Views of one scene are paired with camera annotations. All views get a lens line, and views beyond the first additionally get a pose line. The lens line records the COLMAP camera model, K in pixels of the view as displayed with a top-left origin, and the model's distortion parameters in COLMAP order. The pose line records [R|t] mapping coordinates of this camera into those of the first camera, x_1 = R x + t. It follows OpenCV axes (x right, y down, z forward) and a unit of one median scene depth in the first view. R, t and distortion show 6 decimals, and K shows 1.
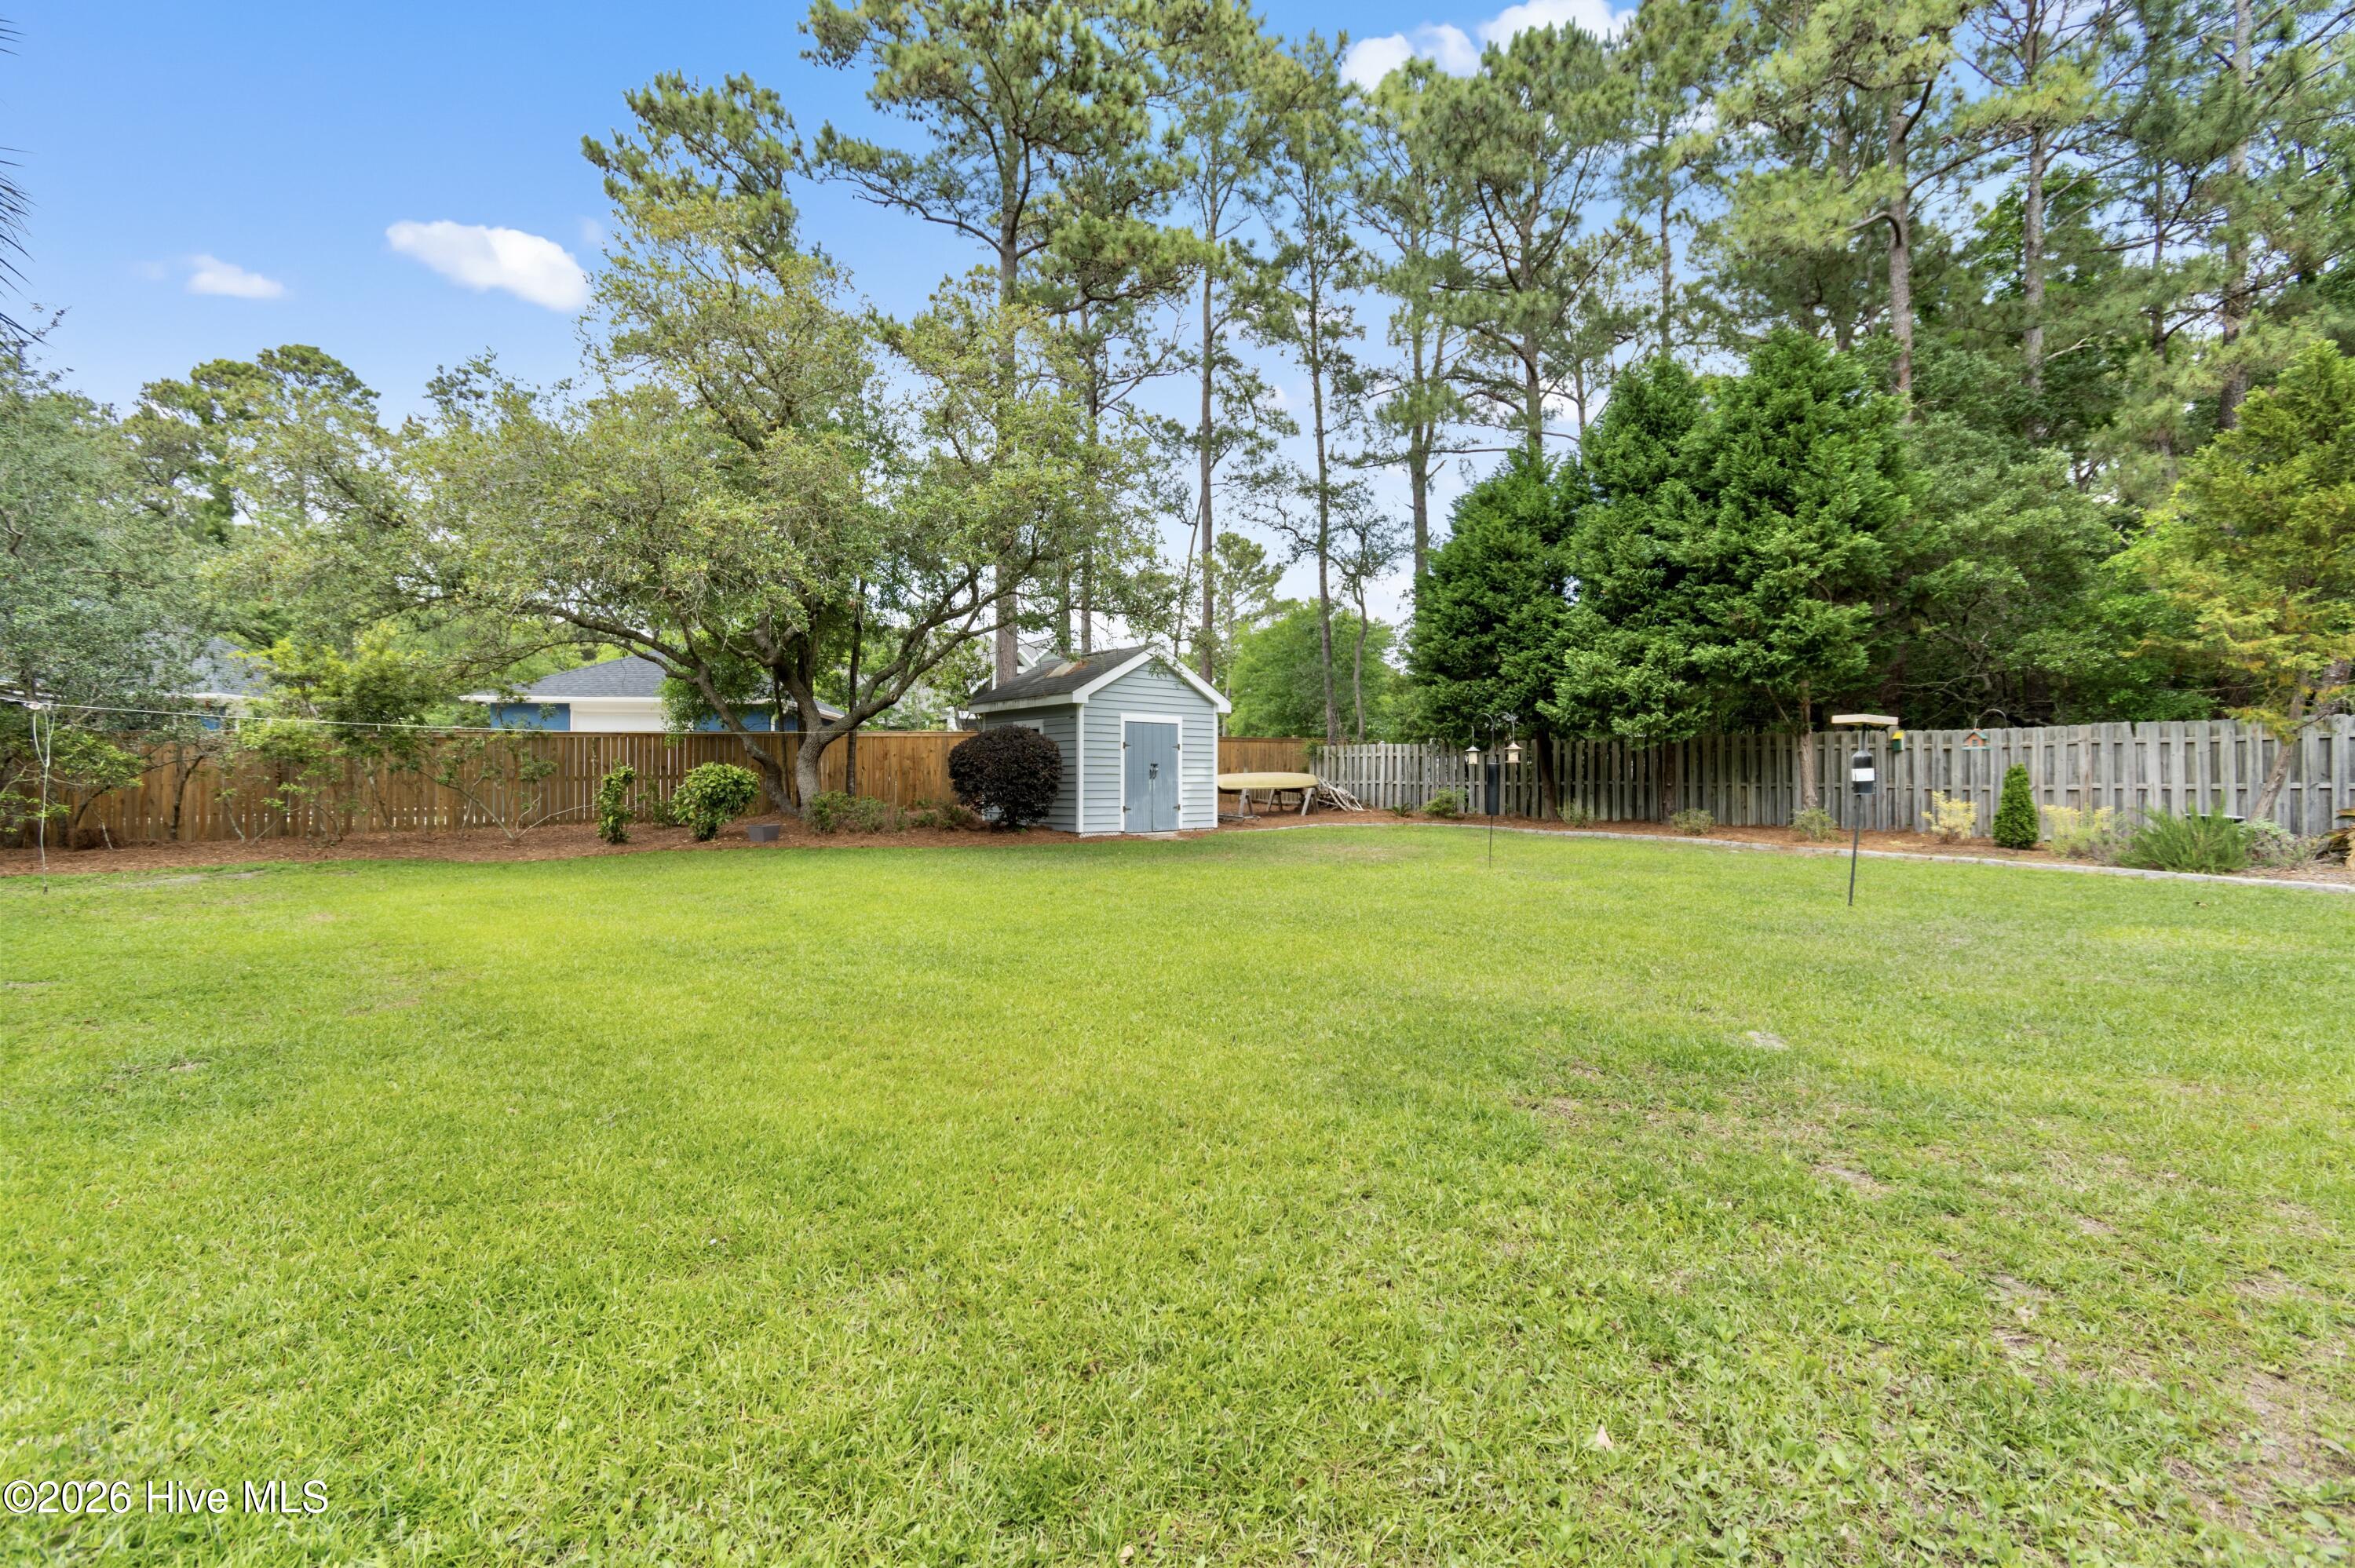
lens RADIAL K [[1044.5, 0, 1177.5], [0, 1044.5, 784.0], [0, 0, 1]] dist [0.000328, -0.000611]
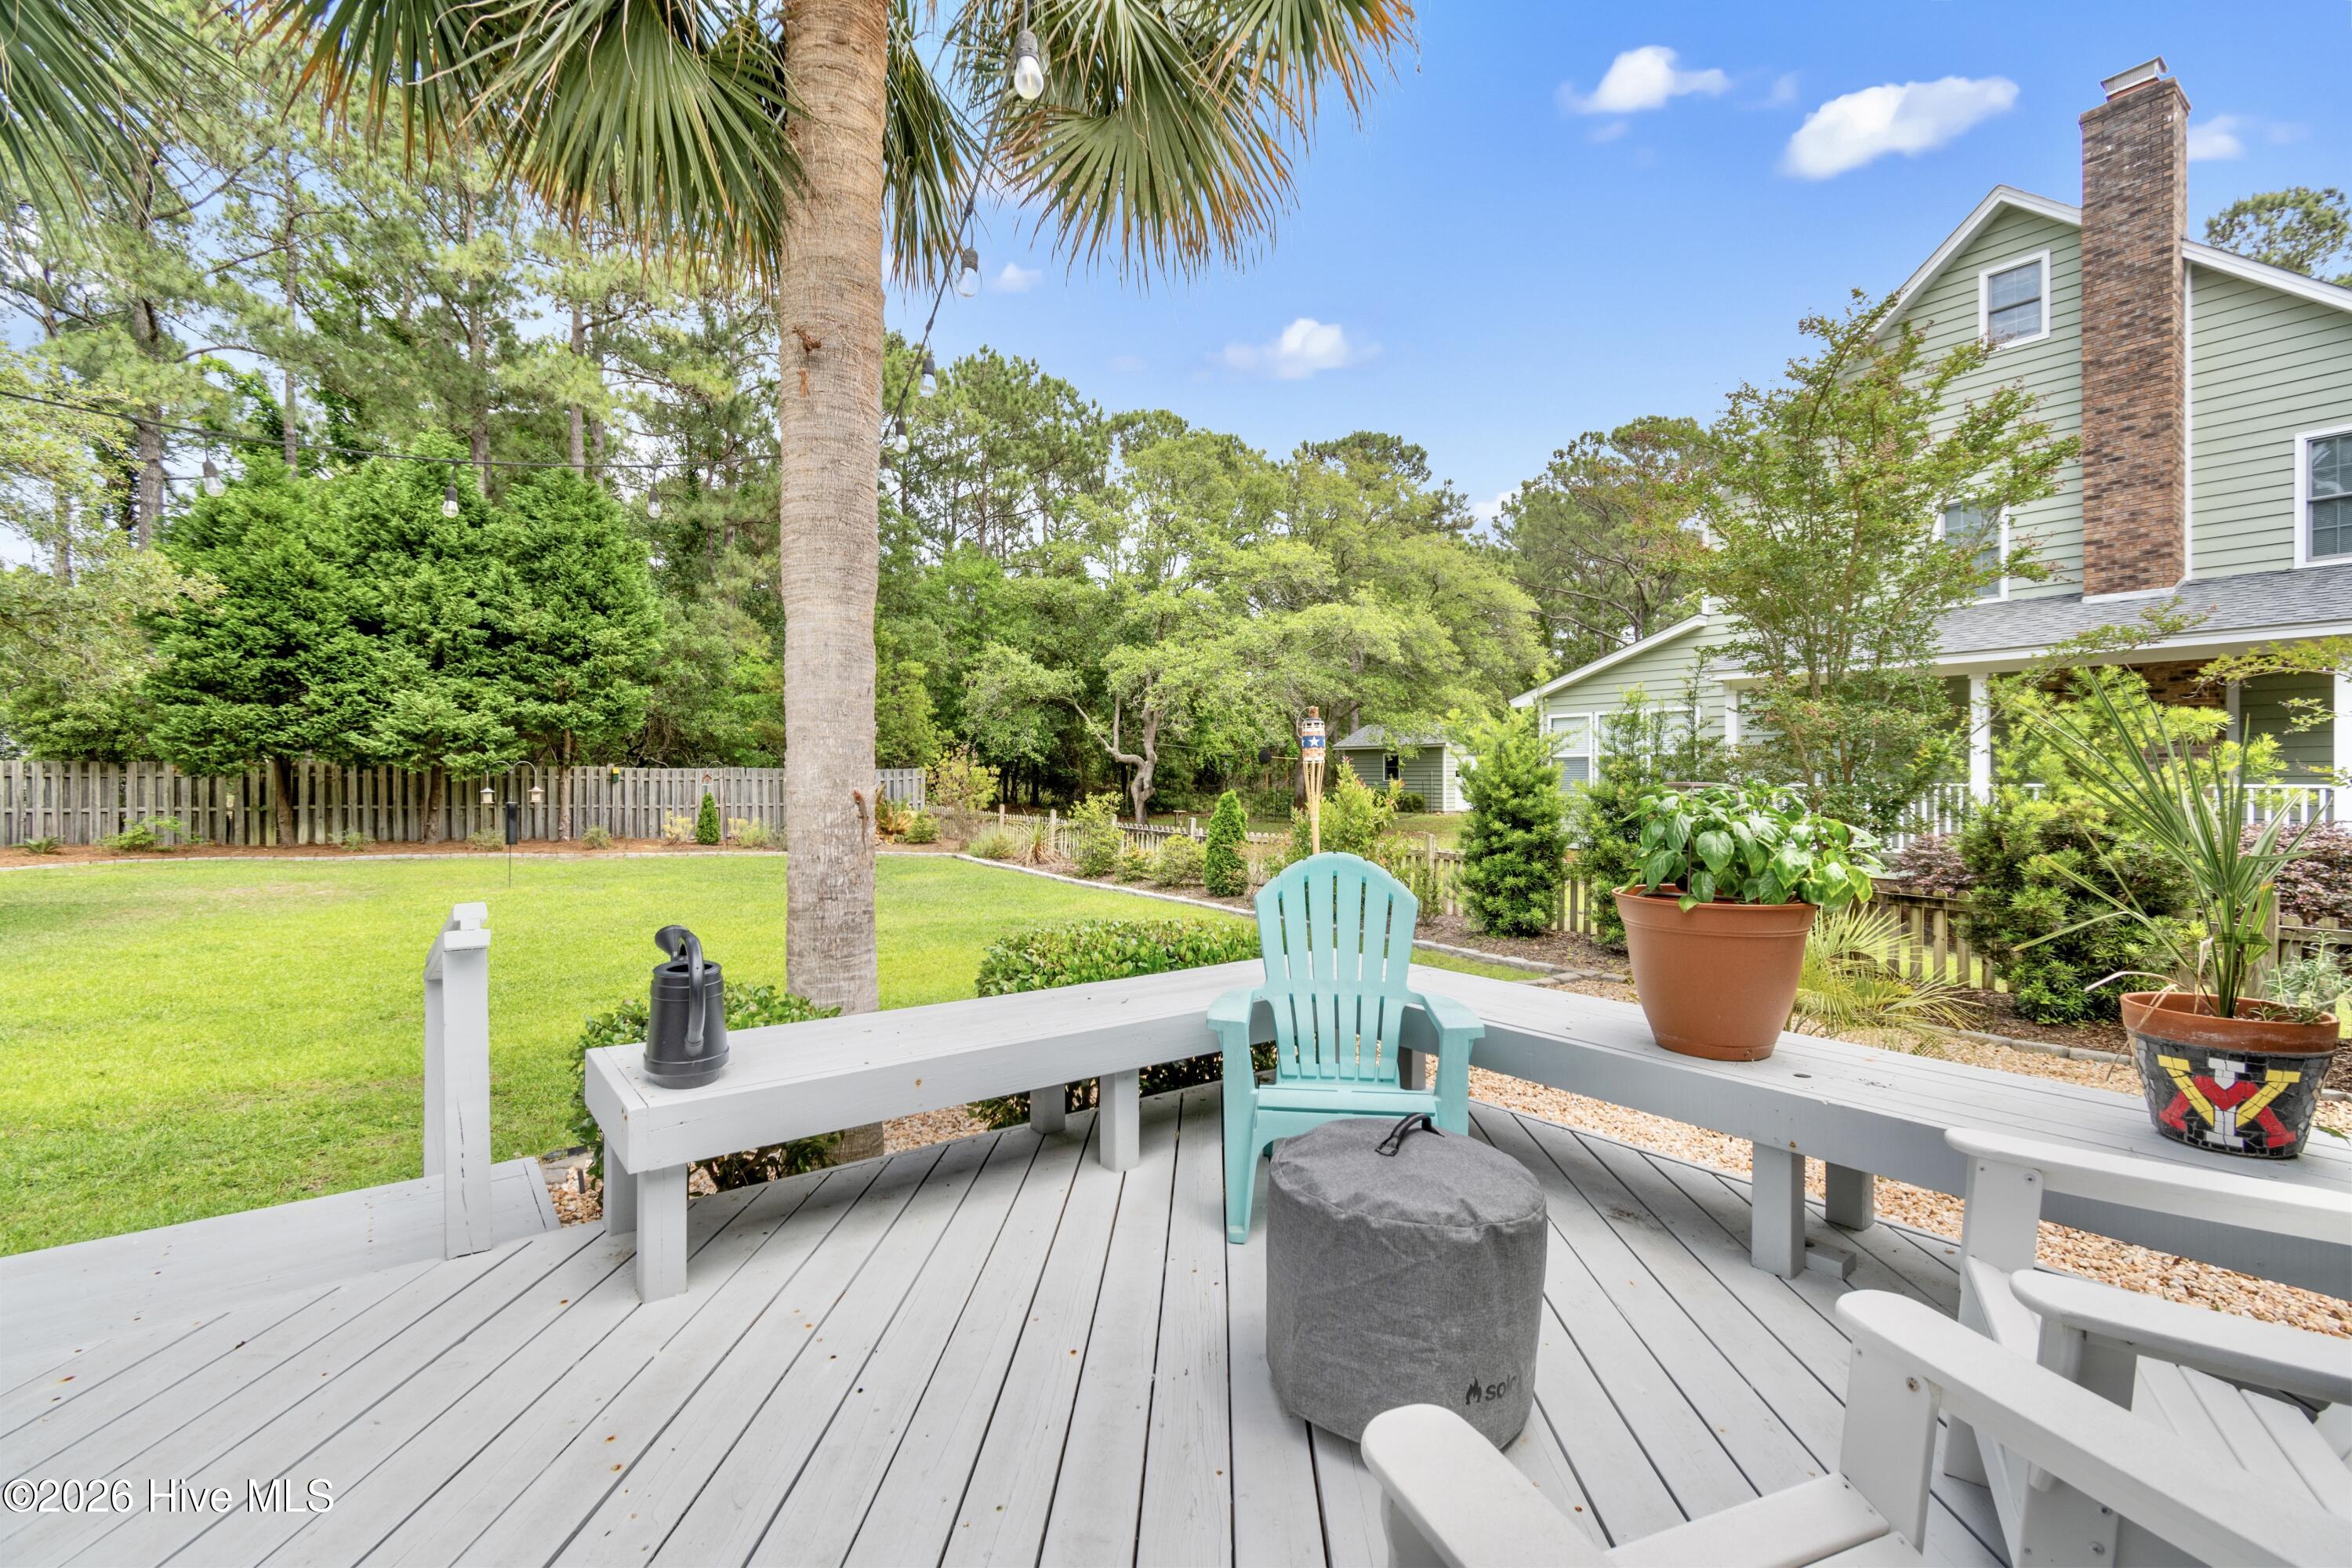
lens RADIAL K [[1043.3, 0, 1176.0], [0, 1043.3, 784.0], [0, 0, 1]] dist [0.000328, -0.000611]
pose [[0.135801, -0.005506, 0.990721, -0.626415], [-0.000732, 0.999984, 0.005658, -0.038023], [-0.990736, -0.001493, 0.135795, 0.051357]]
